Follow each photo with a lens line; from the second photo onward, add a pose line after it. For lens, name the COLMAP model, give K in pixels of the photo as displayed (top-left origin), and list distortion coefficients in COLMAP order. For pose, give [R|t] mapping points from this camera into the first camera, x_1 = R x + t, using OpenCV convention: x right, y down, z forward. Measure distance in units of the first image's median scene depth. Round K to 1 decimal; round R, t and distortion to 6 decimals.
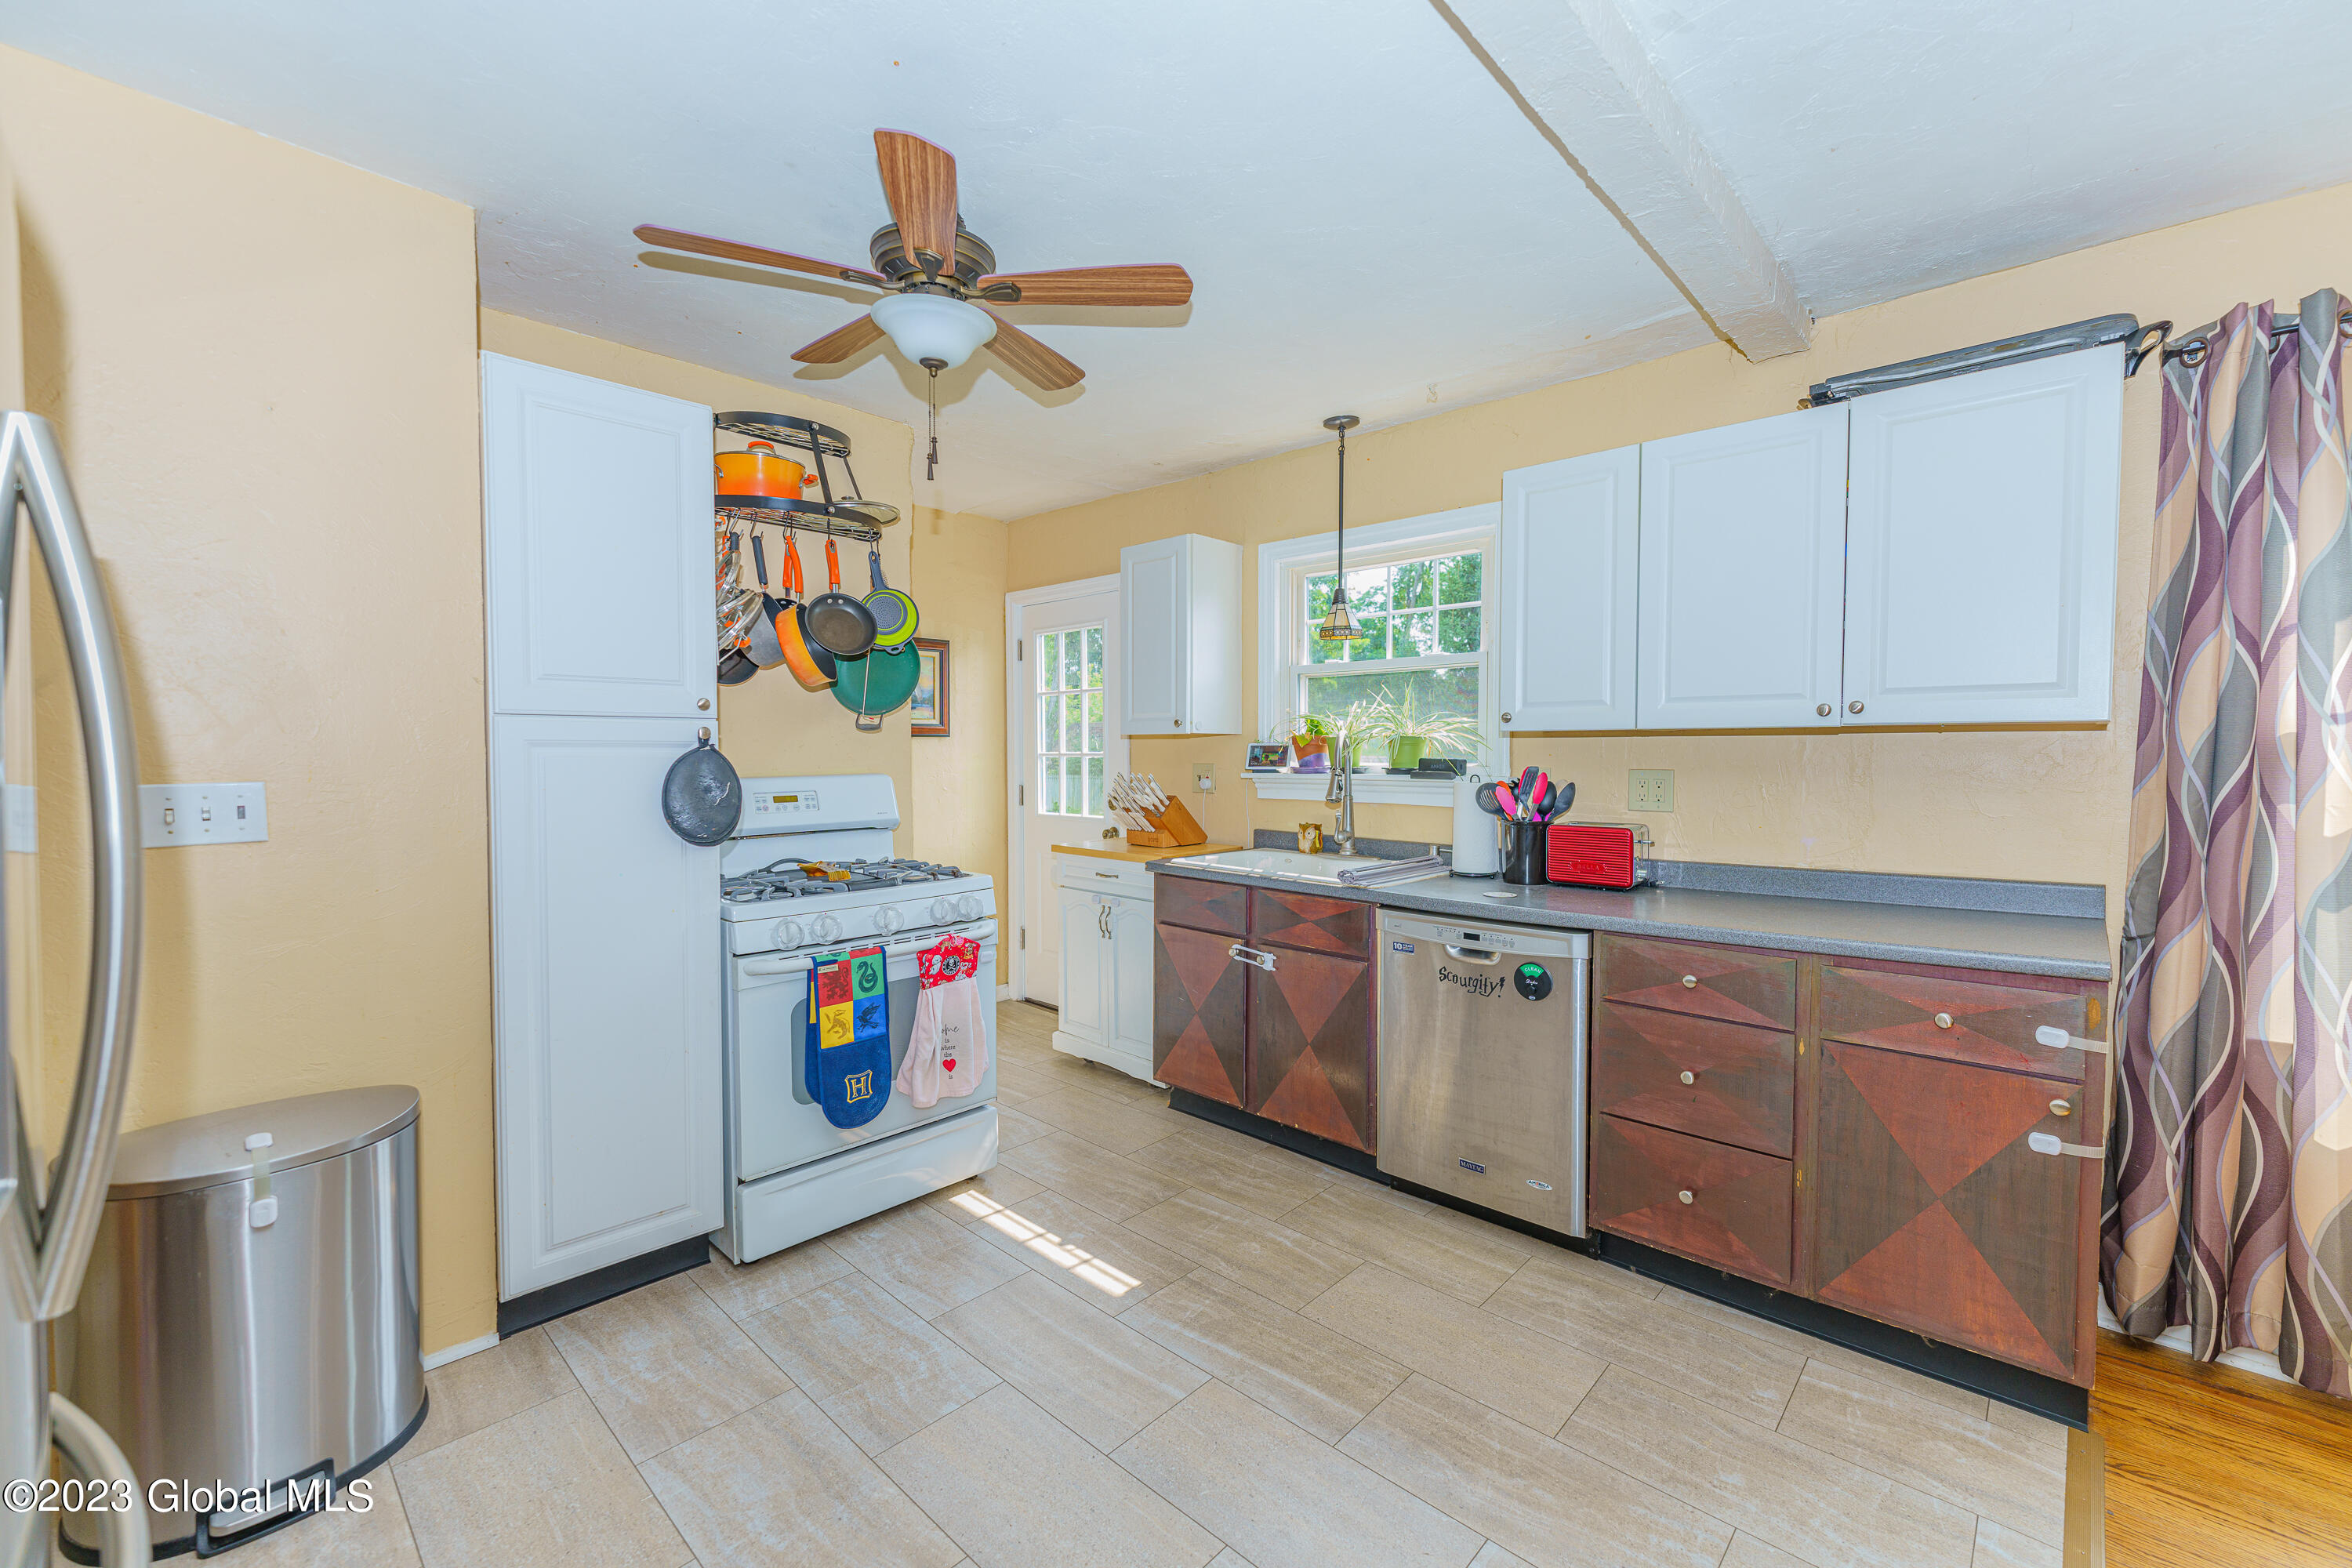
lens RADIAL K [[957.0, 0, 1188.6], [0, 957.0, 781.6], [0, 0, 1]] dist [0.000359, -0.000086]
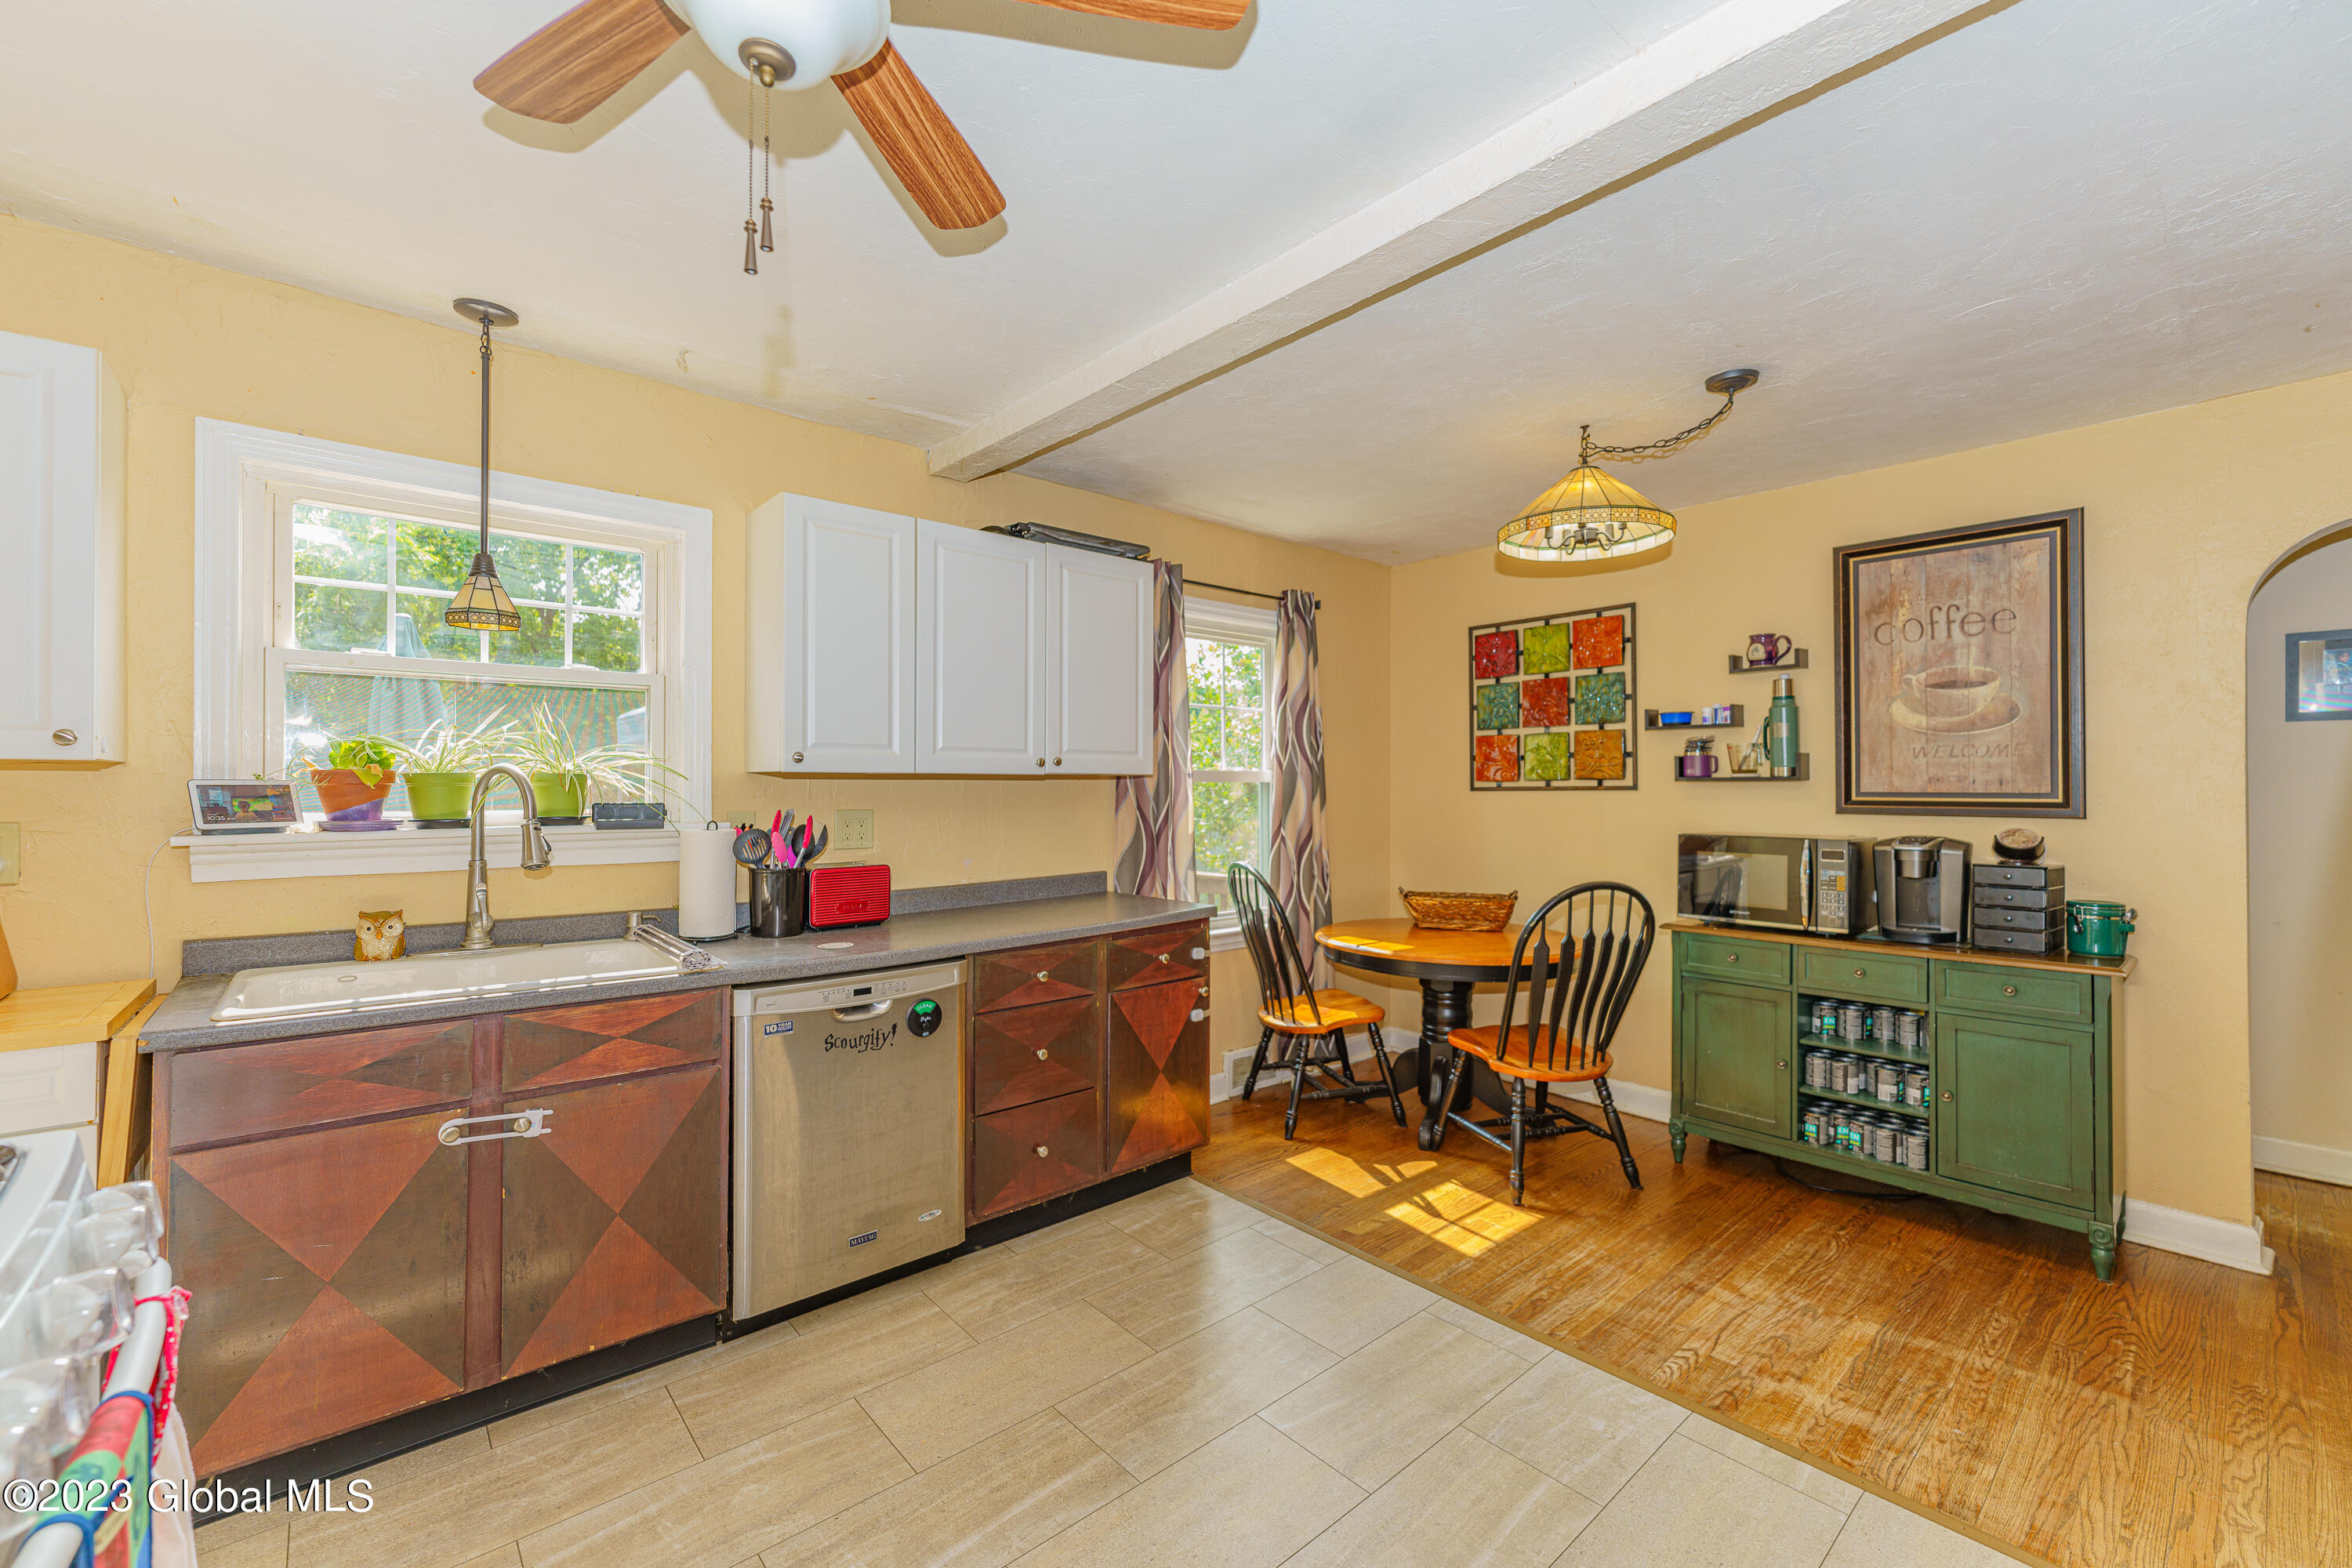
lens RADIAL K [[957.0, 0, 1190.8], [0, 957.0, 781.4], [0, 0, 1]] dist [0.000359, -0.000086]
pose [[0.098809, 0.006038, 0.995088, -0.630063], [0.031895, 0.999449, -0.009231, -0.025727], [-0.994595, 0.032650, 0.098562, 0.604352]]
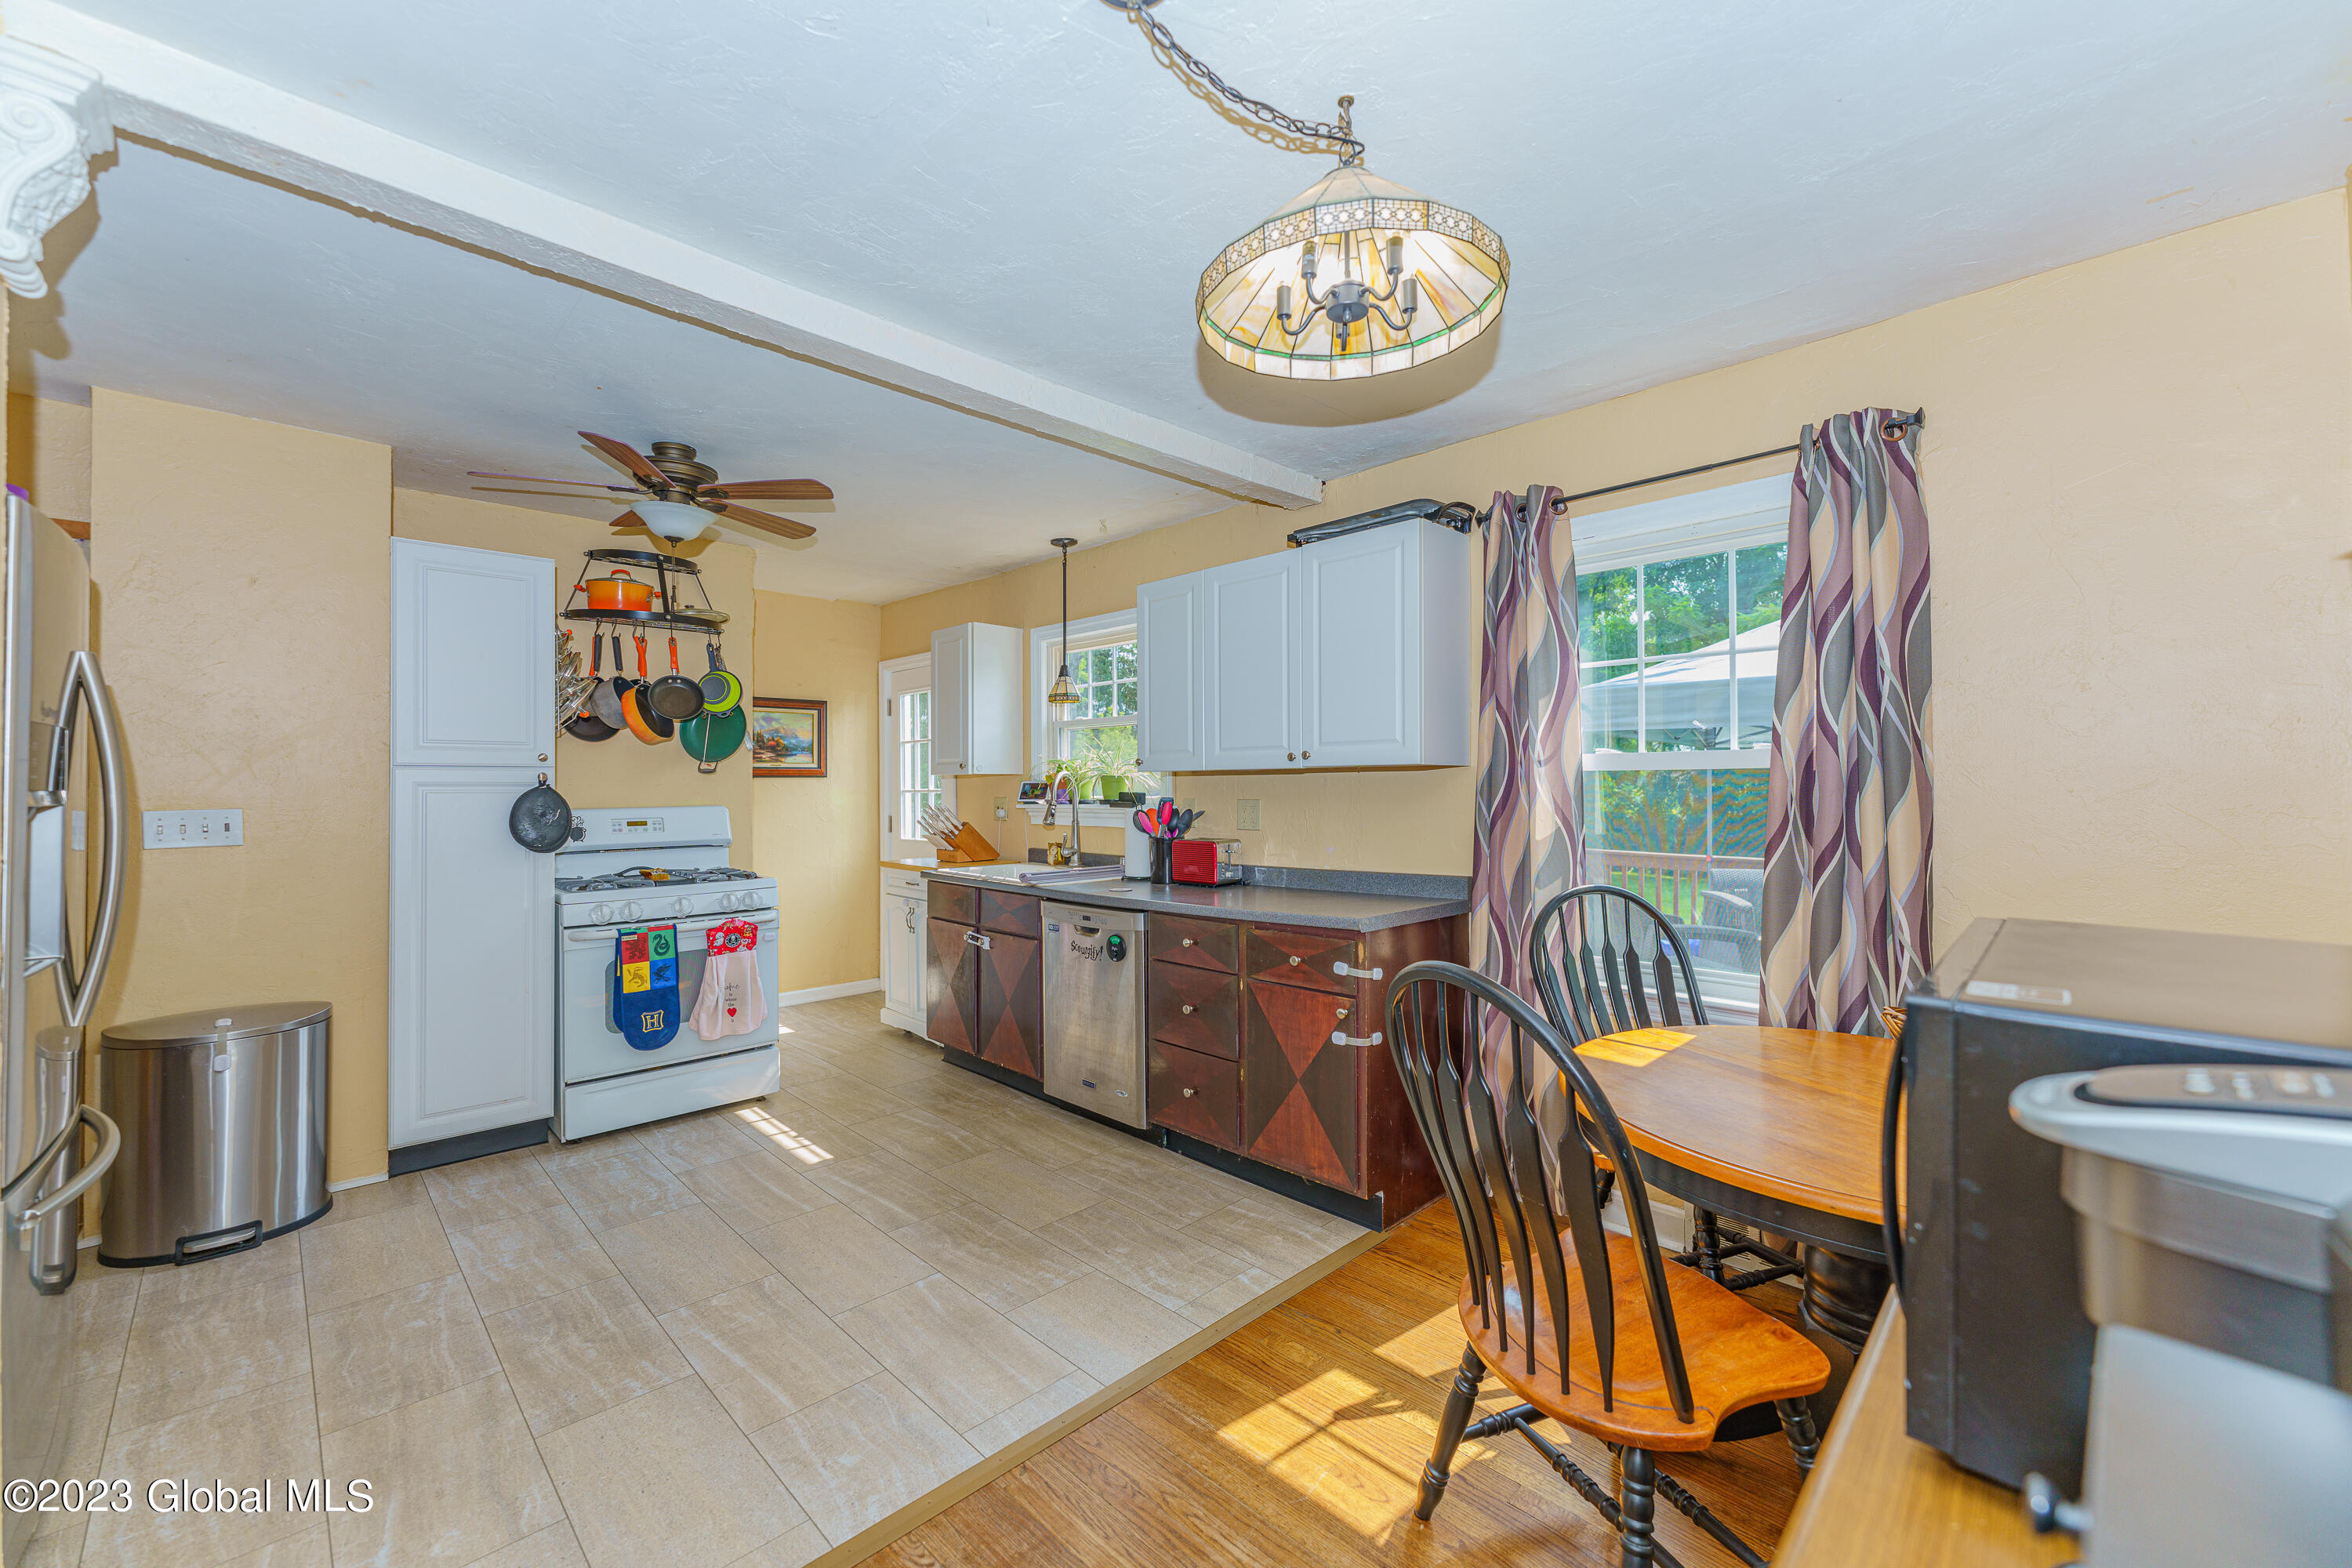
lens RADIAL K [[957.0, 0, 1196.1], [0, 957.0, 775.1], [0, 0, 1]] dist [0.000359, -0.000086]
pose [[0.999083, -0.006058, -0.042388, 0.536215], [0.004198, 0.999030, -0.043829, 0.014868], [0.042612, 0.043611, 0.998139, -0.418731]]
